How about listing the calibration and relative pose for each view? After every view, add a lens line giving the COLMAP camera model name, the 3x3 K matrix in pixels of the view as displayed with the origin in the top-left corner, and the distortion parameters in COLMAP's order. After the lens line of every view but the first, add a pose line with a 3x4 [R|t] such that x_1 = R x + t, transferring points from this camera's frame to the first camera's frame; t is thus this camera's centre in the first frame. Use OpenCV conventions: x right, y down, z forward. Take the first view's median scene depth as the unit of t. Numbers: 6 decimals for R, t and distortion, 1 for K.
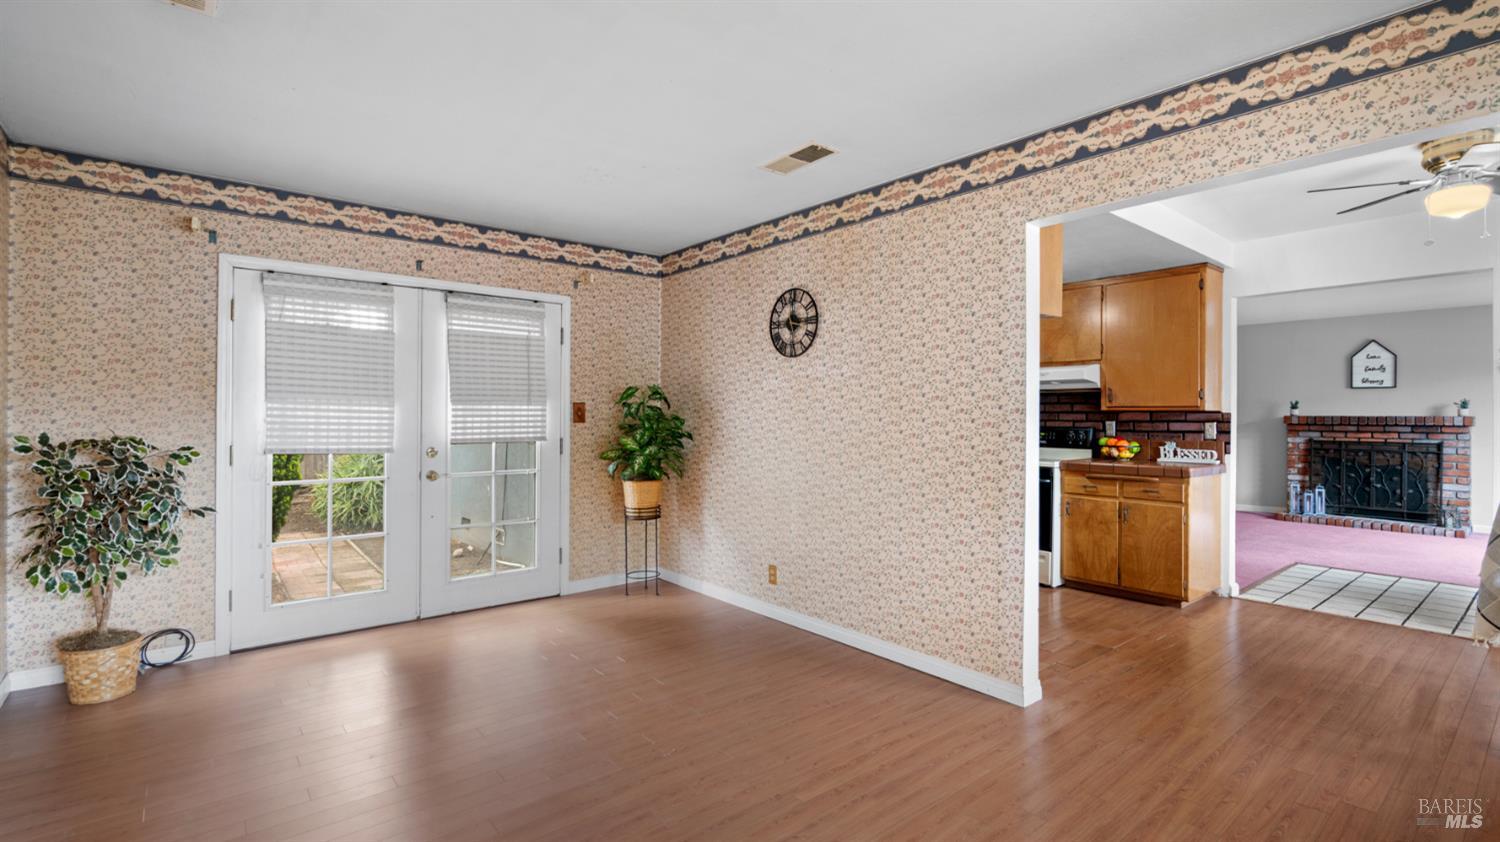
lens RADIAL K [[680.8, 0, 757.0], [0, 680.8, 416.0], [0, 0, 1]] dist [-0.005006, 0.002798]
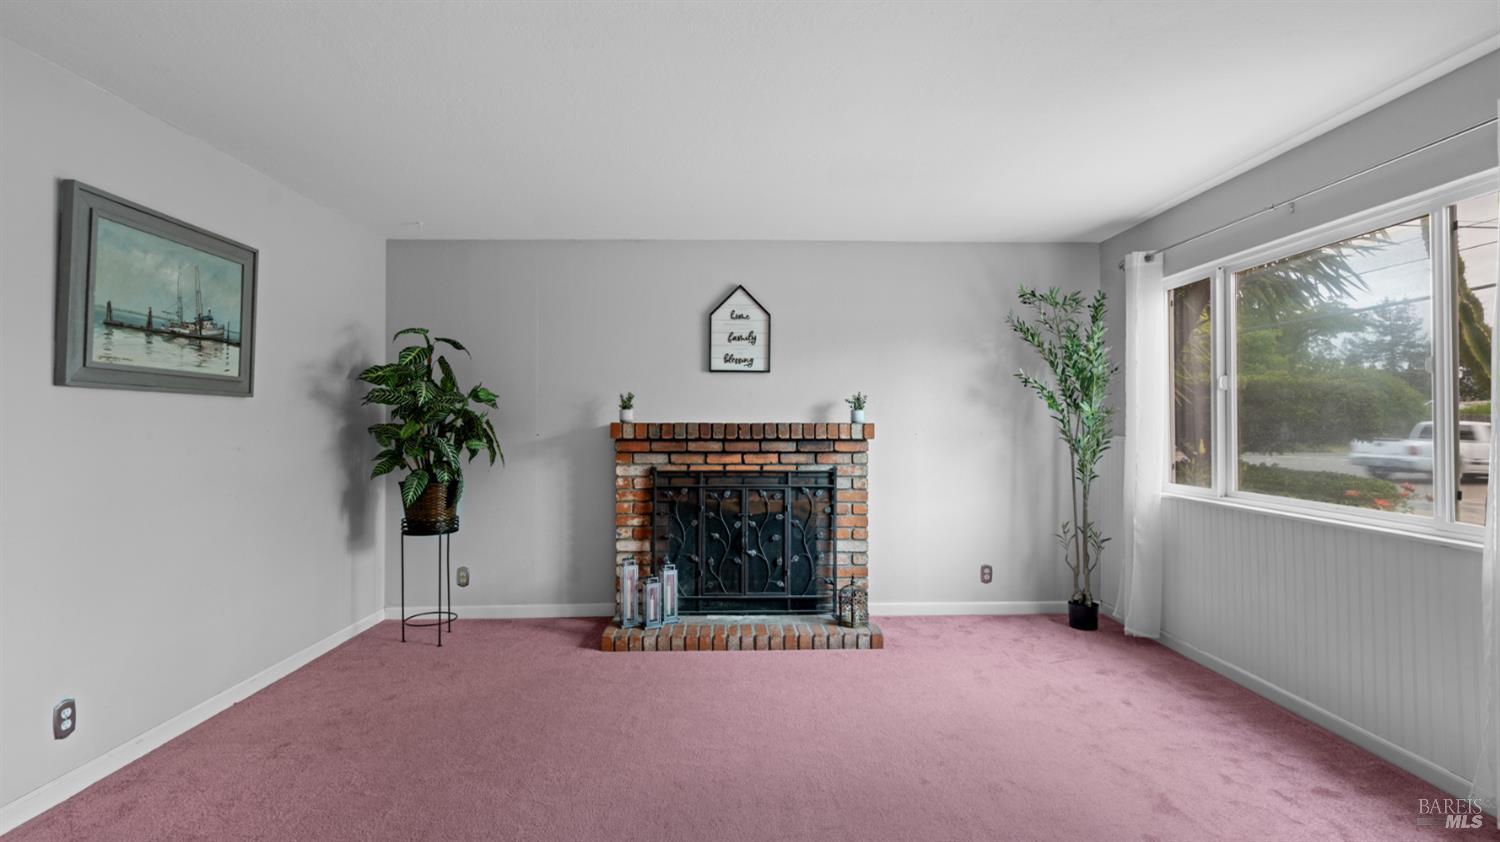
lens RADIAL K [[680.8, 0, 755.1], [0, 680.8, 414.6], [0, 0, 1]] dist [-0.005006, 0.002798]
pose [[0.623689, 0.006024, 0.781650, 0.523051], [0.002818, 0.999946, -0.009955, -0.001178], [-0.781668, 0.008412, 0.623638, 0.700411]]
